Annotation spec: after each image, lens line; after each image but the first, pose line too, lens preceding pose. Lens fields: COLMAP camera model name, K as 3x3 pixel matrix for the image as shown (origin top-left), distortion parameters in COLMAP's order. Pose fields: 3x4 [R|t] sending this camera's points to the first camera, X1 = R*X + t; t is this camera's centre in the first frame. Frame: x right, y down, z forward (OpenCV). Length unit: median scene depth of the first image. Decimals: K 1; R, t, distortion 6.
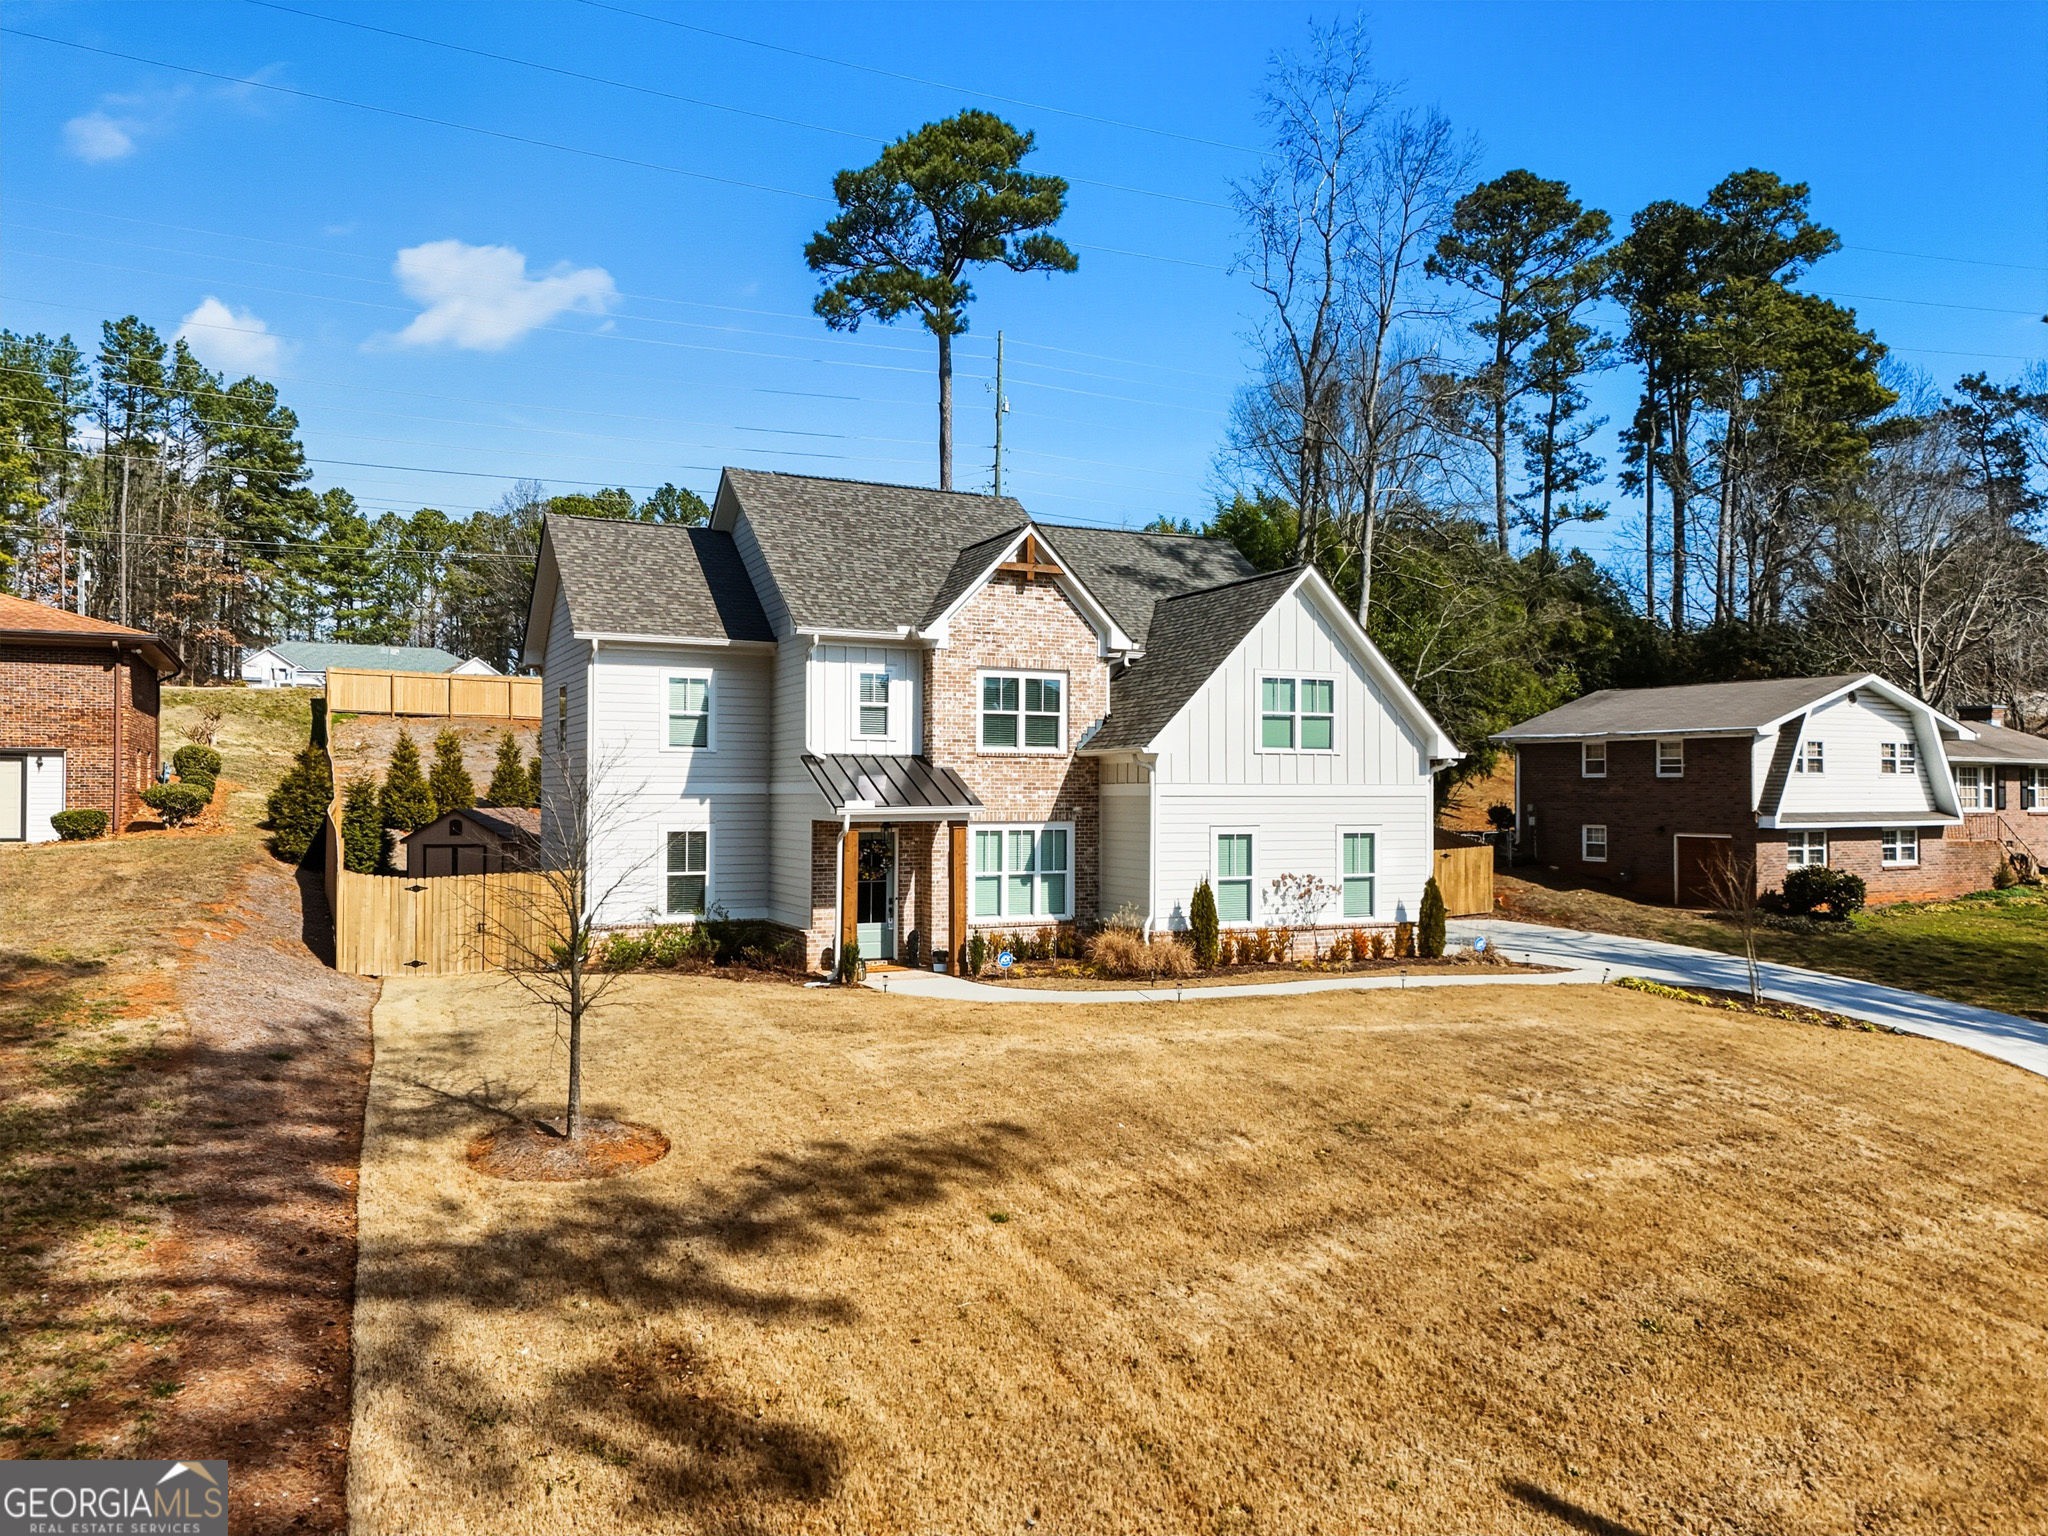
lens RADIAL K [[1485.0, 0, 1036.0], [0, 1485.0, 773.9], [0, 0, 1]] dist [0.031651, -0.008289]
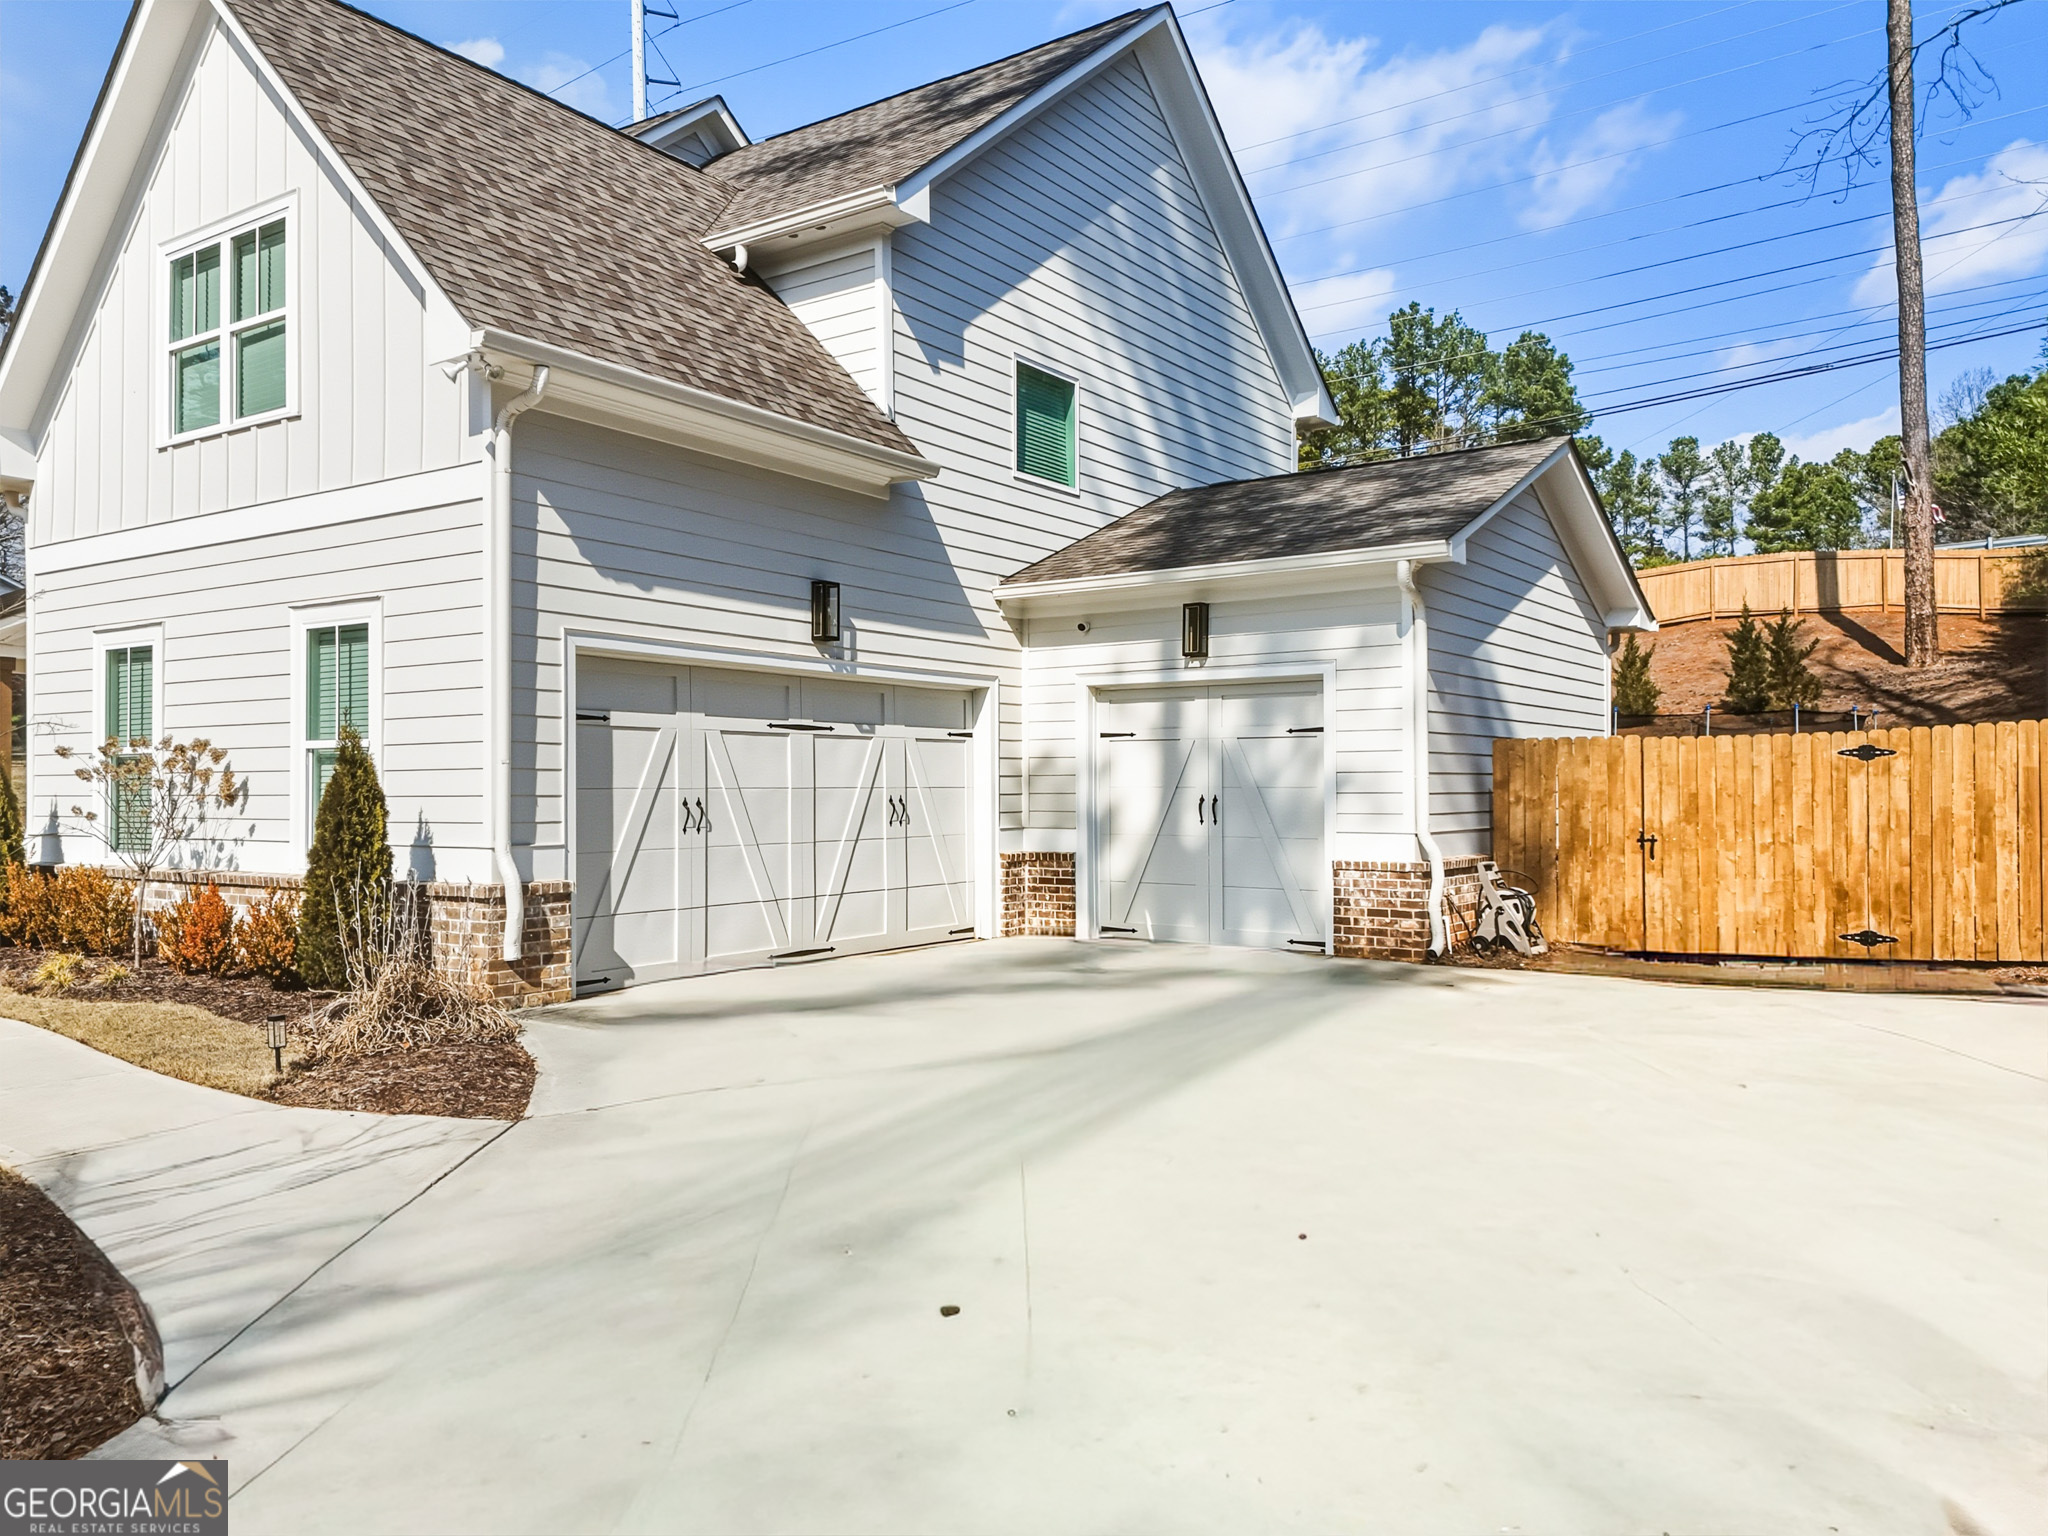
lens RADIAL K [[1485.0, 0, 1036.0], [0, 1485.0, 773.9], [0, 0, 1]] dist [0.031651, -0.008289]
pose [[0.501560, -0.011367, -0.865048, 0.624880], [0.014684, 0.999881, -0.004625, 0.081029], [0.864998, -0.010383, 0.501668, 0.984188]]
